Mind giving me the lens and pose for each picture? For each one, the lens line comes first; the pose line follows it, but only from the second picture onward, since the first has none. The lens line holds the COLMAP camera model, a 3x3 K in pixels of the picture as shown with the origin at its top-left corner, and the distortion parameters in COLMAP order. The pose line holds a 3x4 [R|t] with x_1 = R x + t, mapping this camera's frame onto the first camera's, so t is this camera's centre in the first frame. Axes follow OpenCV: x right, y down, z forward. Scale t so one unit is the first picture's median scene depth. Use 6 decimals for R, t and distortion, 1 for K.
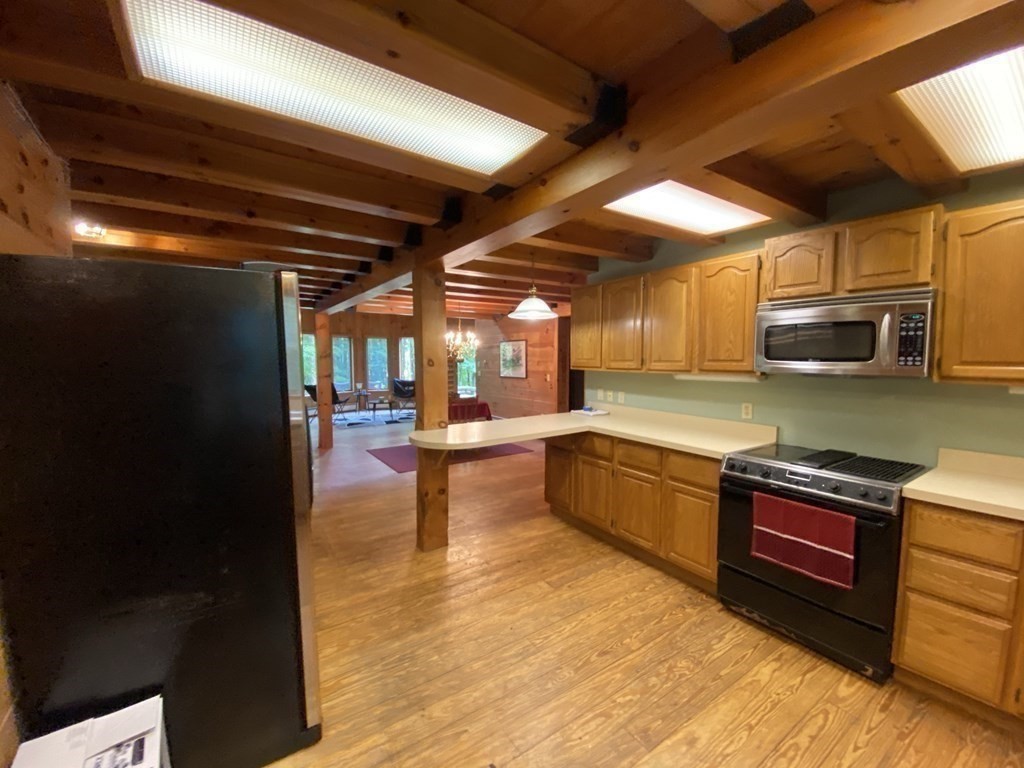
lens RADIAL K [[415.0, 0, 512.0], [0, 415.0, 384.0], [0, 0, 1]] dist [0.040303, -0.034632]
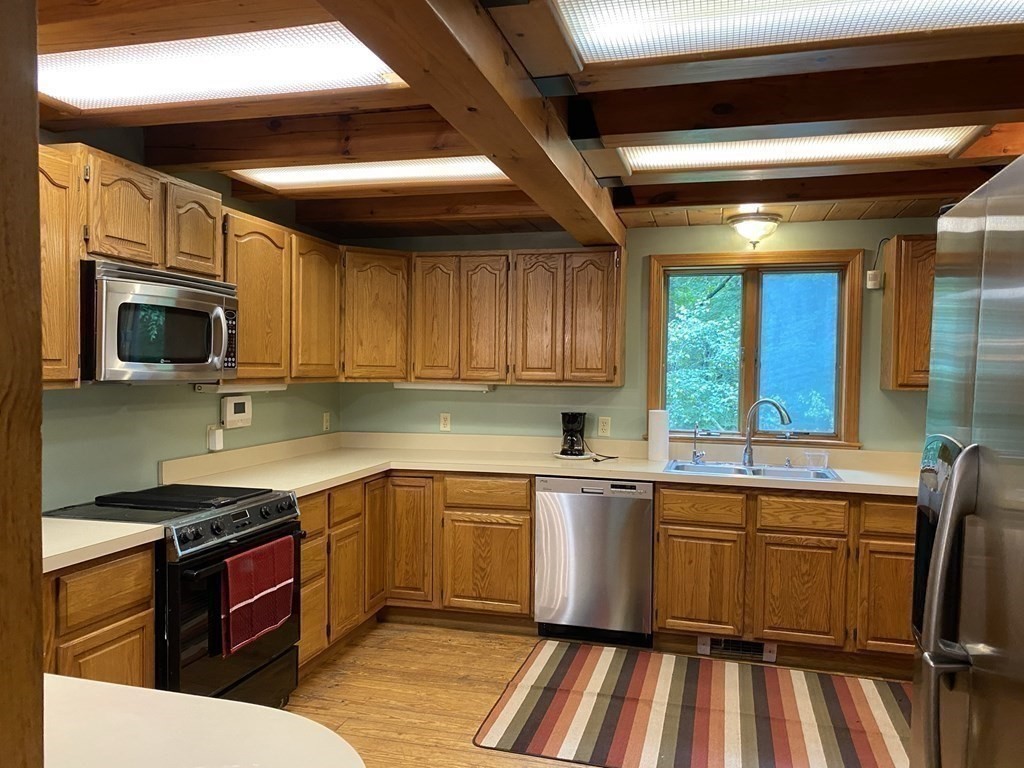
lens RADIAL K [[784.5, 0, 512.0], [0, 784.5, 384.0], [0, 0, 1]] dist [-0.005476, -0.000352]
pose [[-0.657147, -0.020883, 0.753473, -0.532523], [0.037458, 0.997476, 0.060315, -0.063183], [-0.752831, 0.067859, -0.654706, 1.200418]]
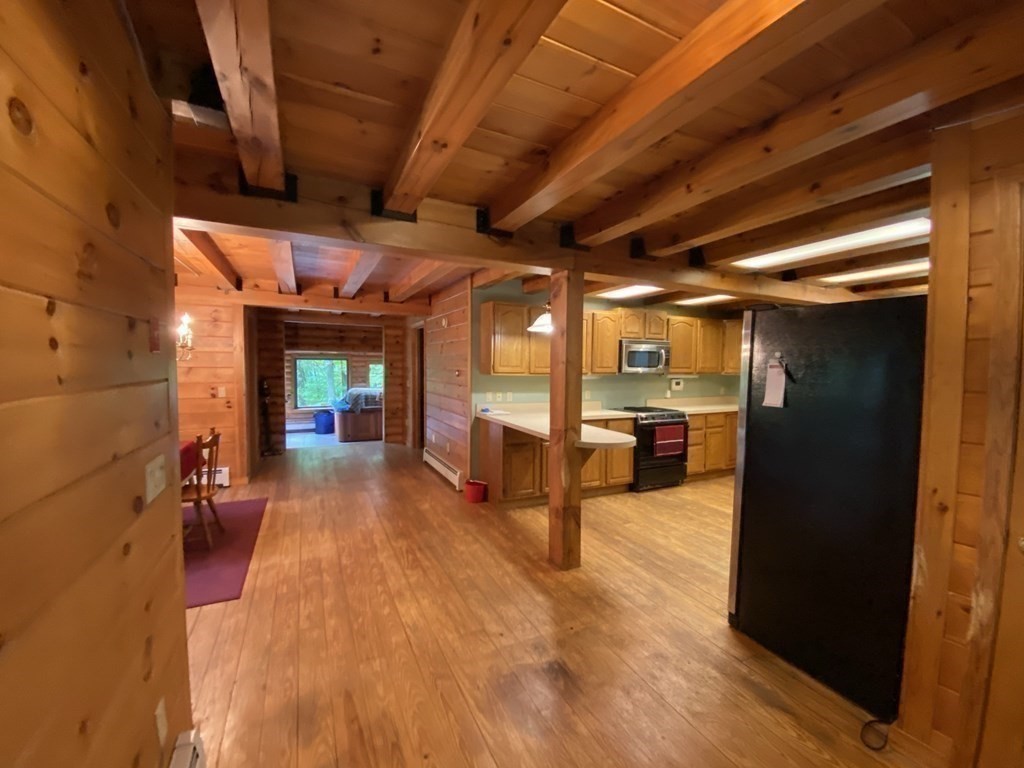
lens RADIAL K [[415.0, 0, 512.0], [0, 415.0, 384.0], [0, 0, 1]] dist [0.040303, -0.034632]
pose [[0.134324, -0.043436, 0.989985, -1.383381], [0.053980, 0.997876, 0.036458, -0.073099], [-0.989466, 0.048542, 0.136383, 1.187916]]
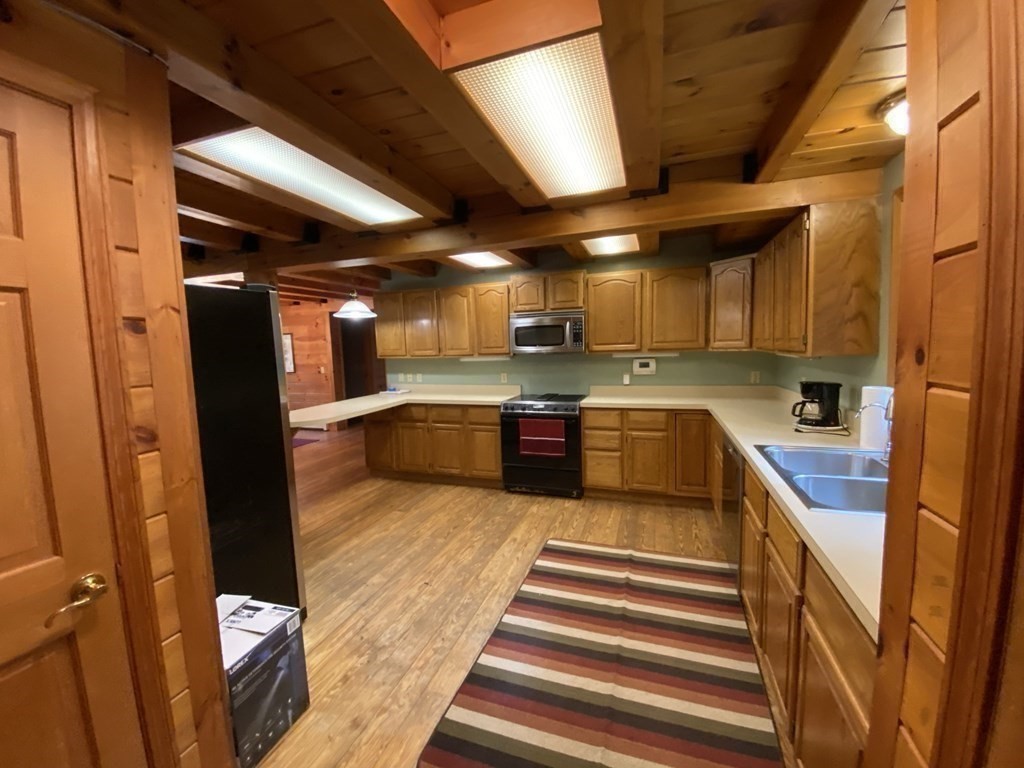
lens RADIAL K [[415.0, 0, 512.0], [0, 415.0, 384.0], [0, 0, 1]] dist [0.040303, -0.034632]
pose [[0.801281, -0.080731, 0.592816, -0.411761], [0.069349, 0.996708, 0.041999, 0.023676], [-0.594255, 0.007458, 0.804242, -0.349351]]
